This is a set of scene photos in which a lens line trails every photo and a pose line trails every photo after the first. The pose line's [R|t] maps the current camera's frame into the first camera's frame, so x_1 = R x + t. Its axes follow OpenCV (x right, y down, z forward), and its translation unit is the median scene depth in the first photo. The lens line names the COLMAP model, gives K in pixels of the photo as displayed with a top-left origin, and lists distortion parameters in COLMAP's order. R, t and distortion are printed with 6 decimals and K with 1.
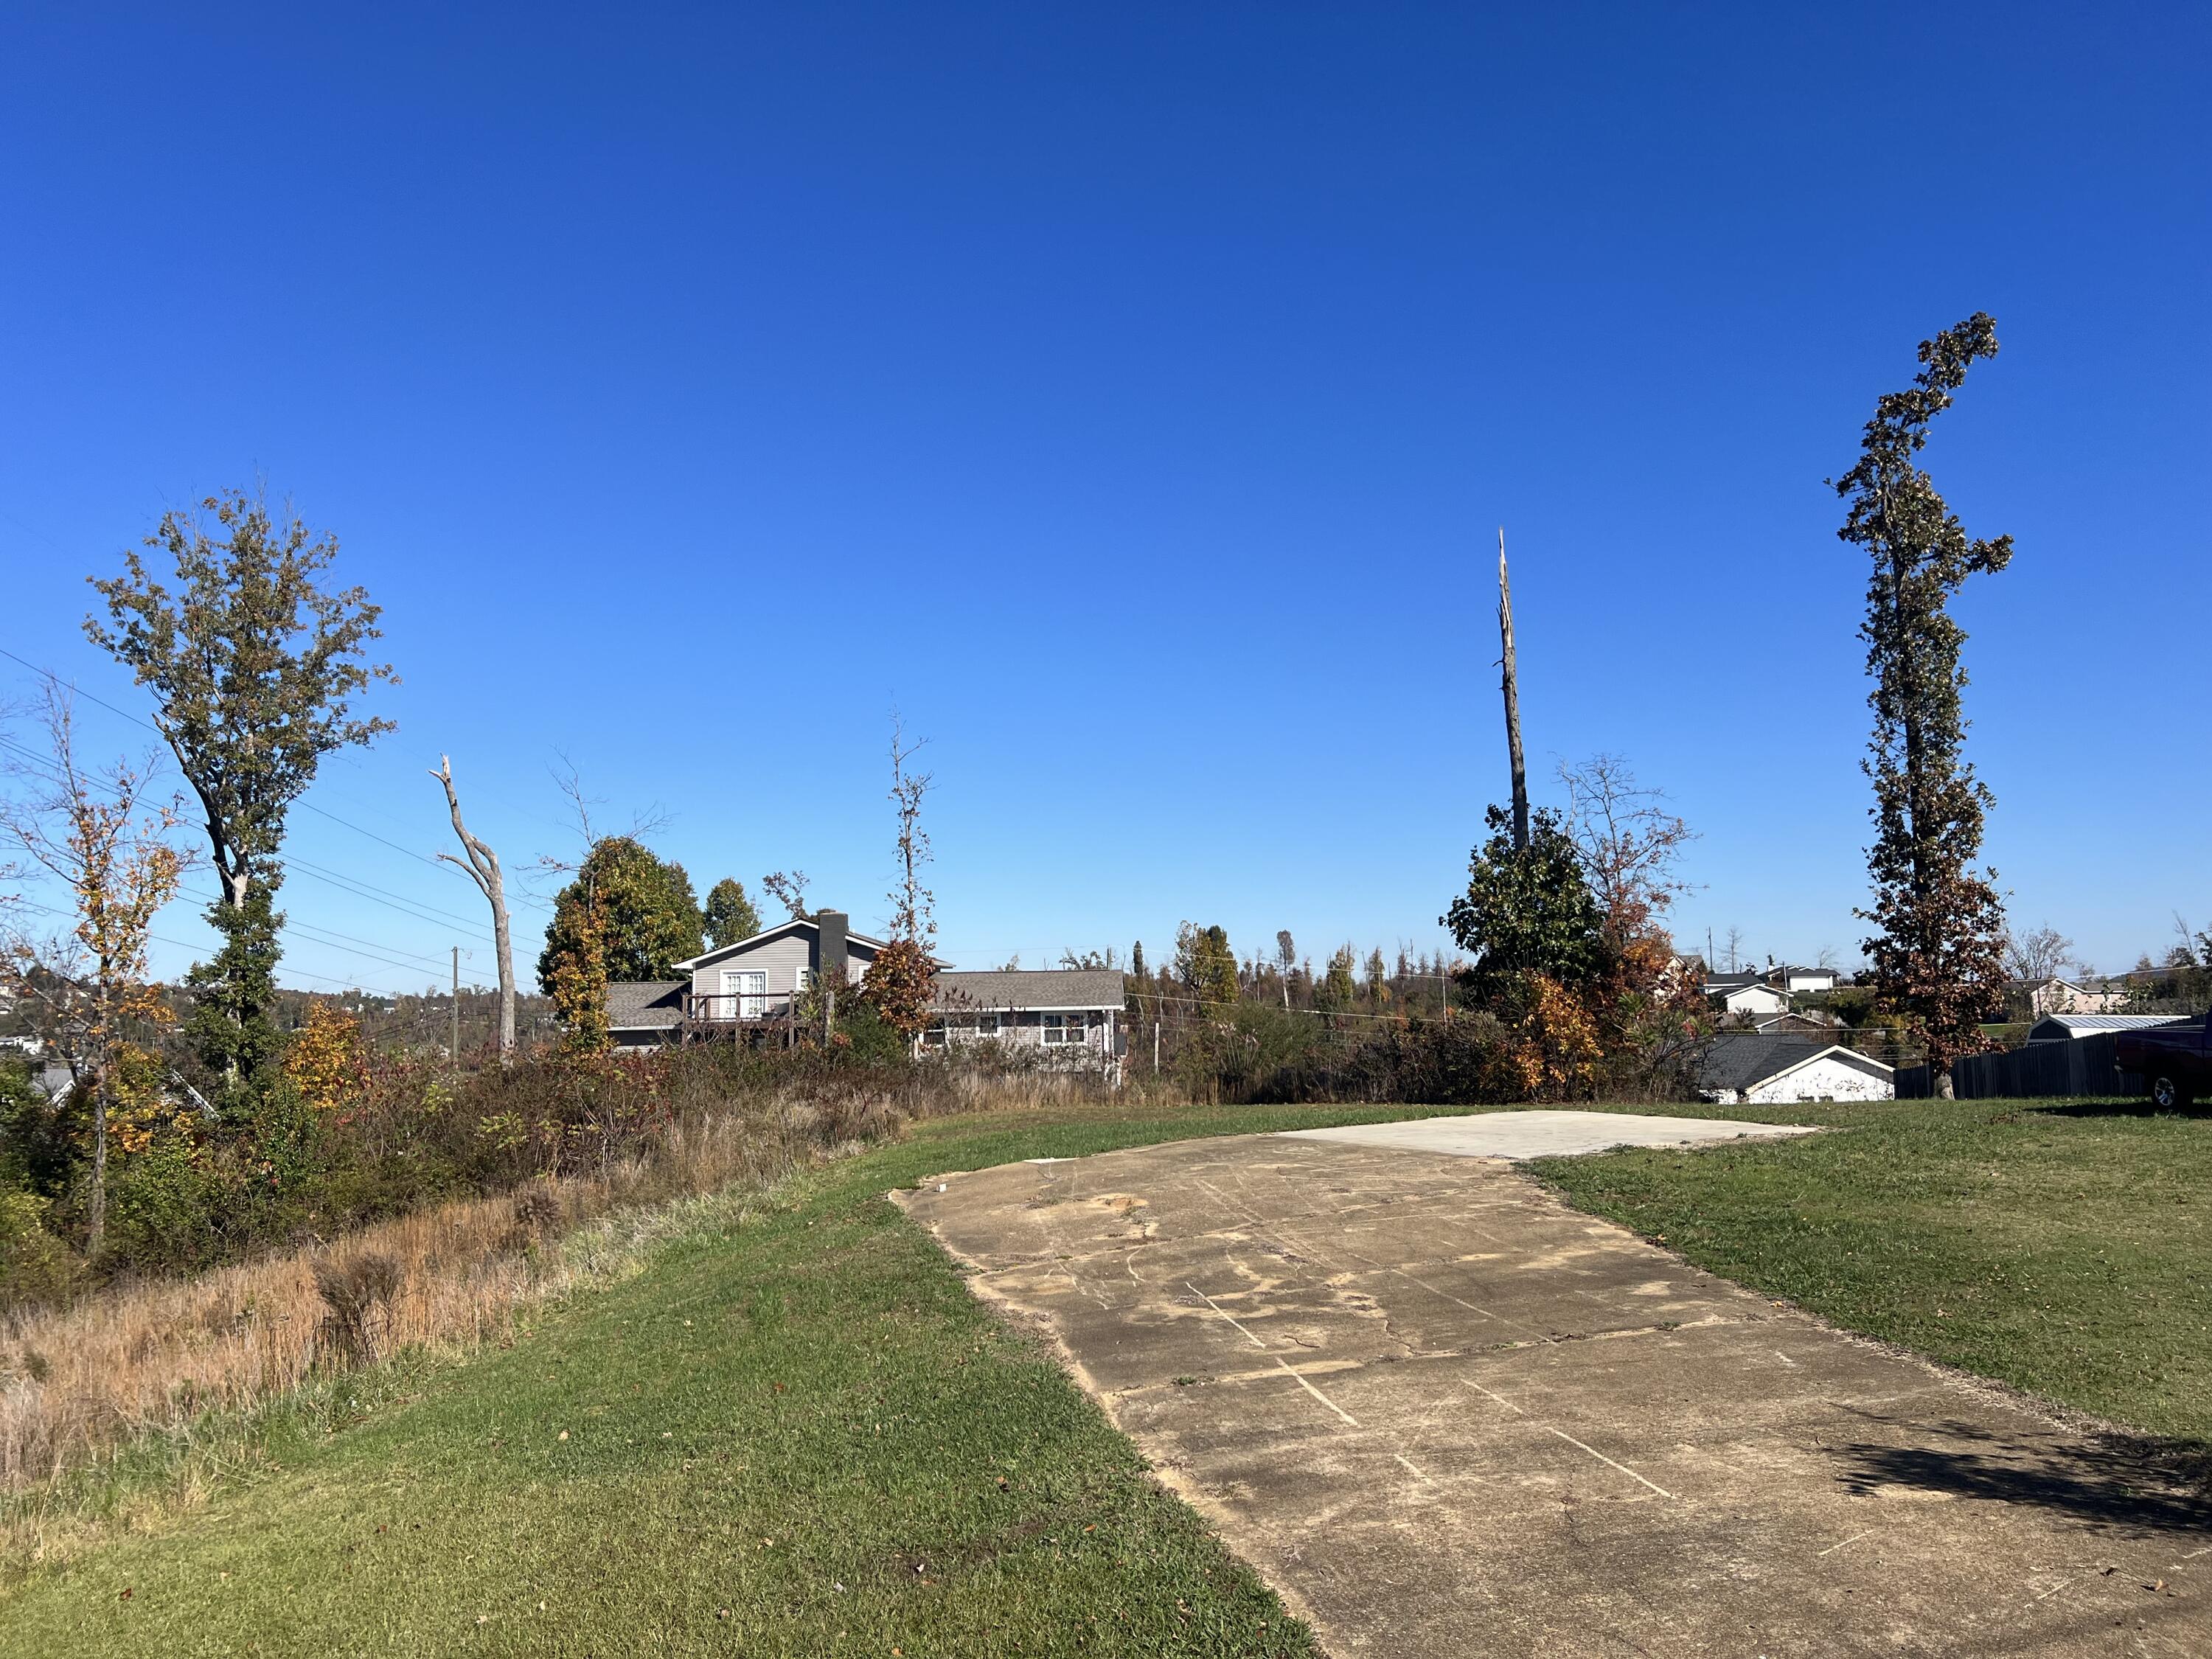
lens RADIAL K [[1675.7, 0, 1095.5], [0, 1675.7, 831.7], [0, 0, 1]] dist [0.056587, -0.036332]
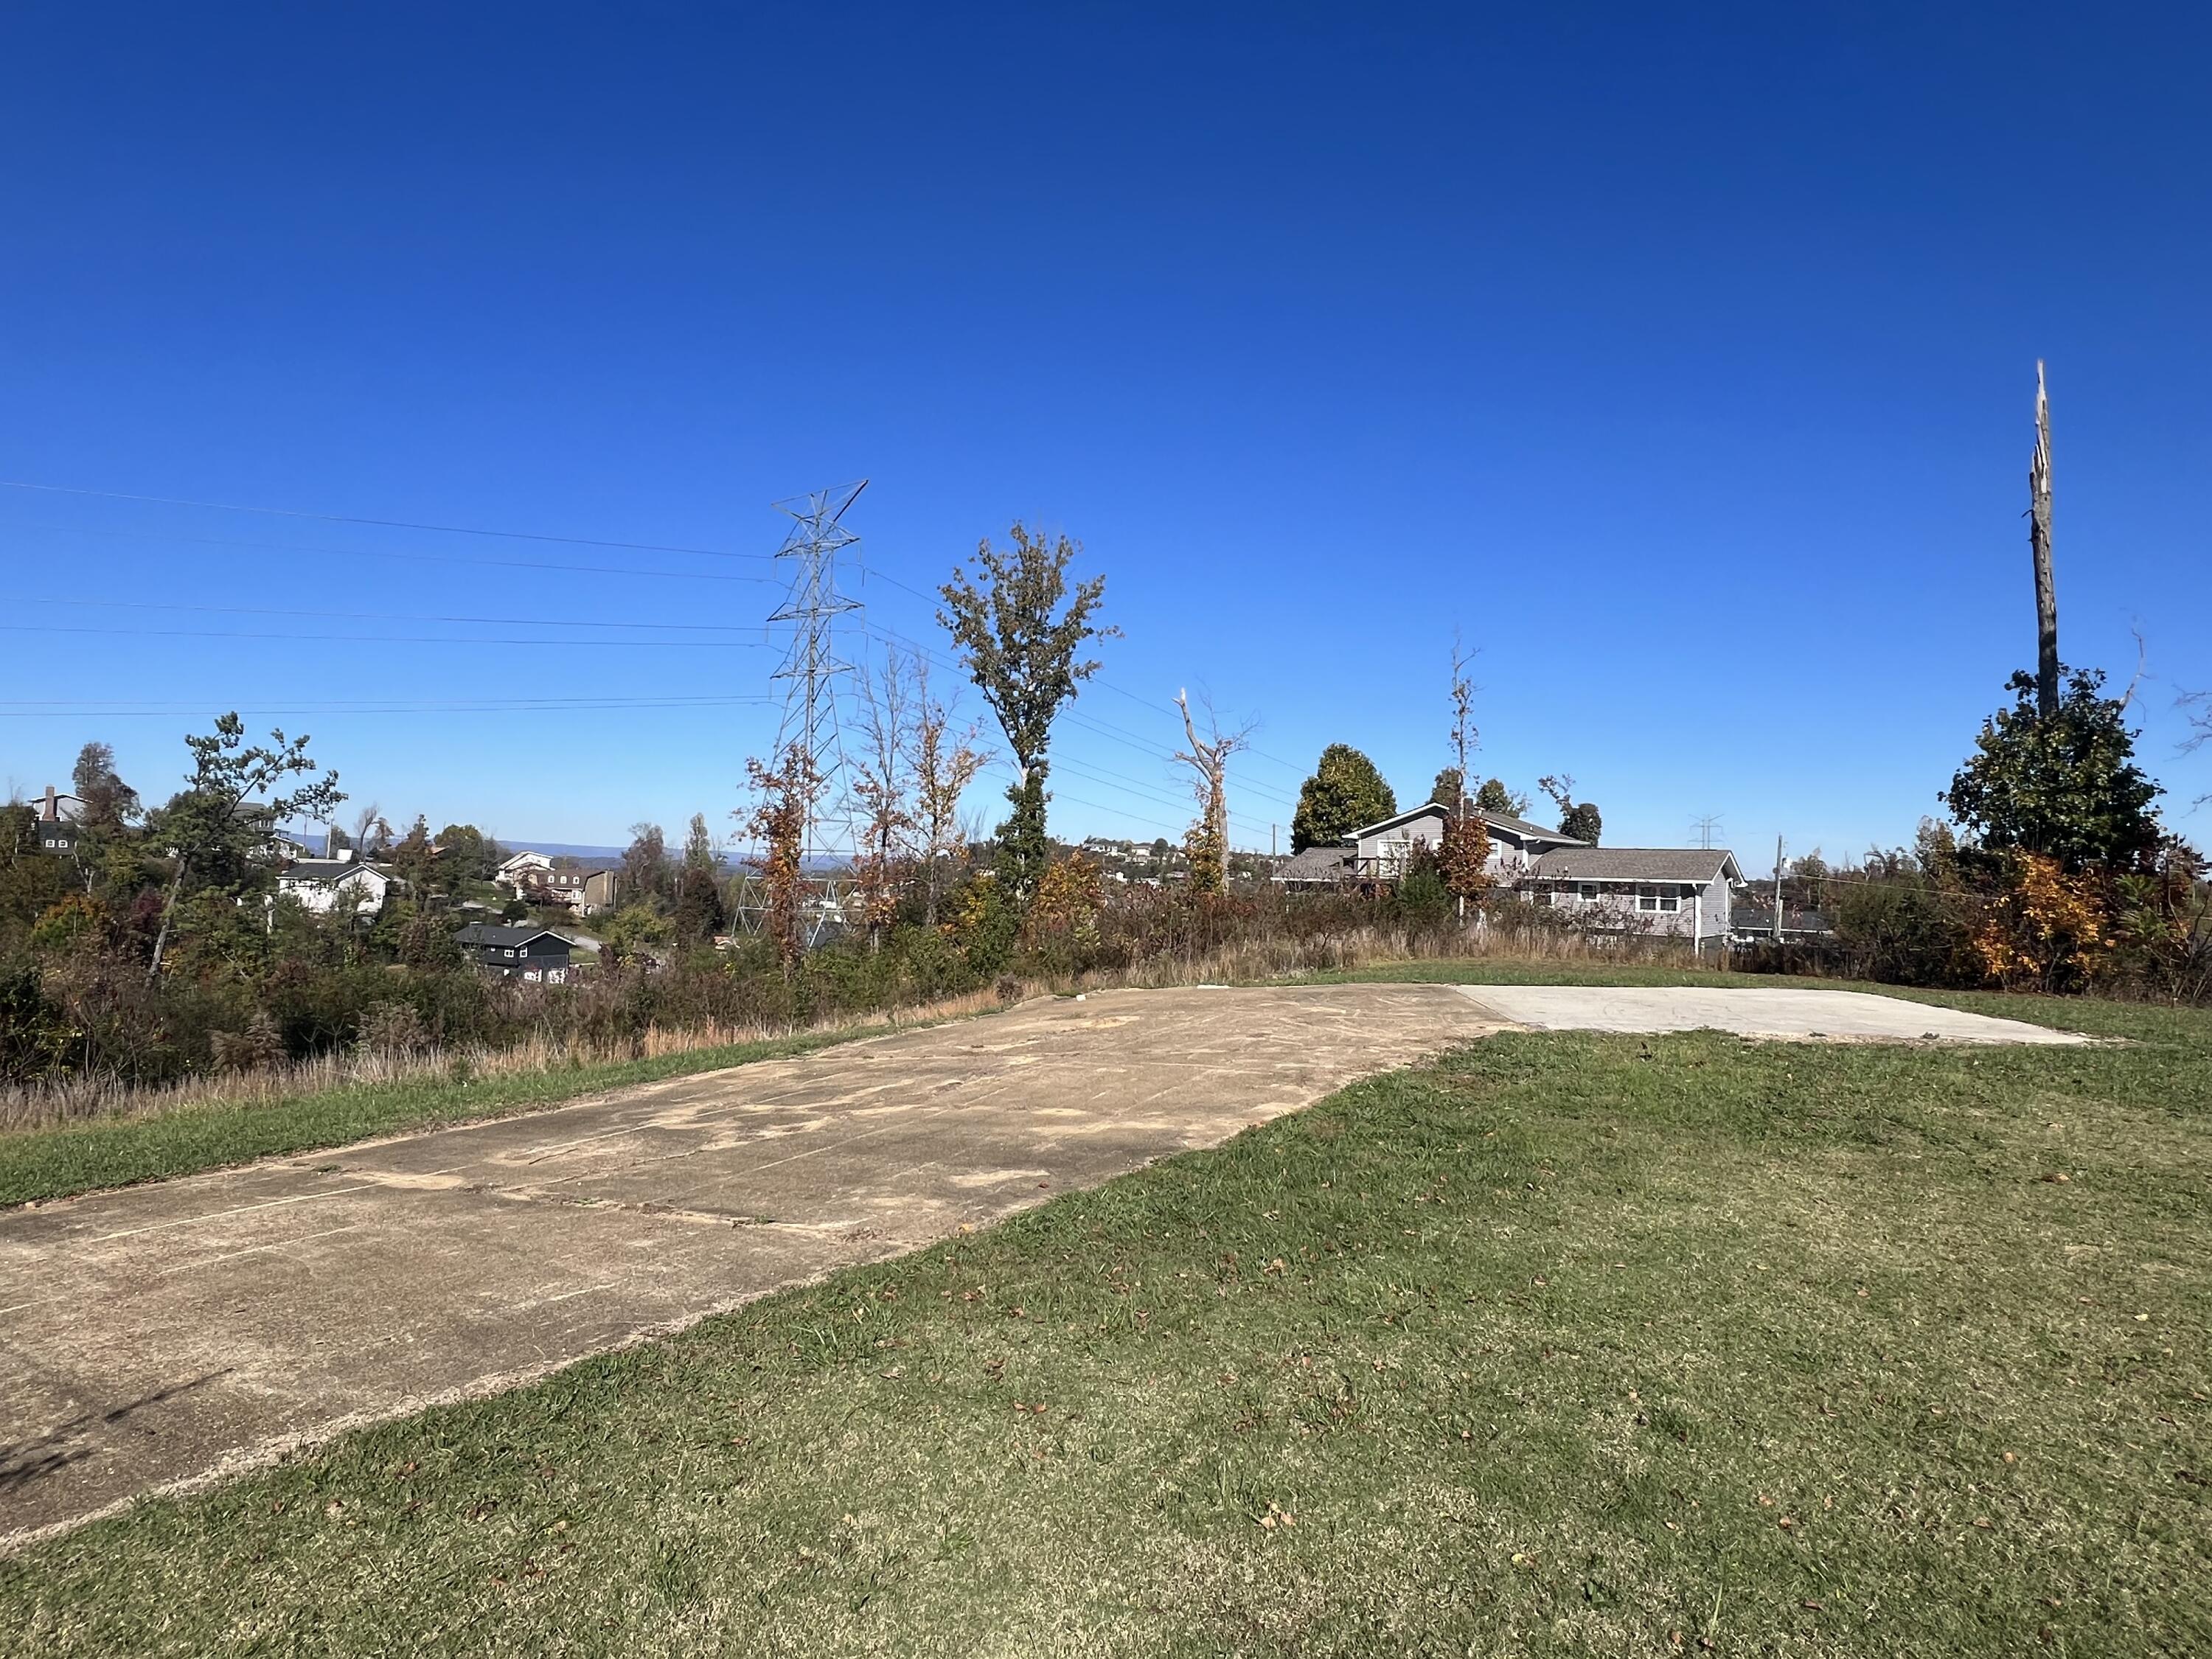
lens RADIAL K [[1164.7, 0, 1105.4], [0, 1164.7, 844.0], [0, 0, 1]] dist [-0.026498, 0.000273]
pose [[0.794190, 0.024216, -0.607187, 0.211886], [0.020704, 0.997547, 0.066865, 0.025484], [0.607317, -0.065675, 0.791741, 0.188142]]
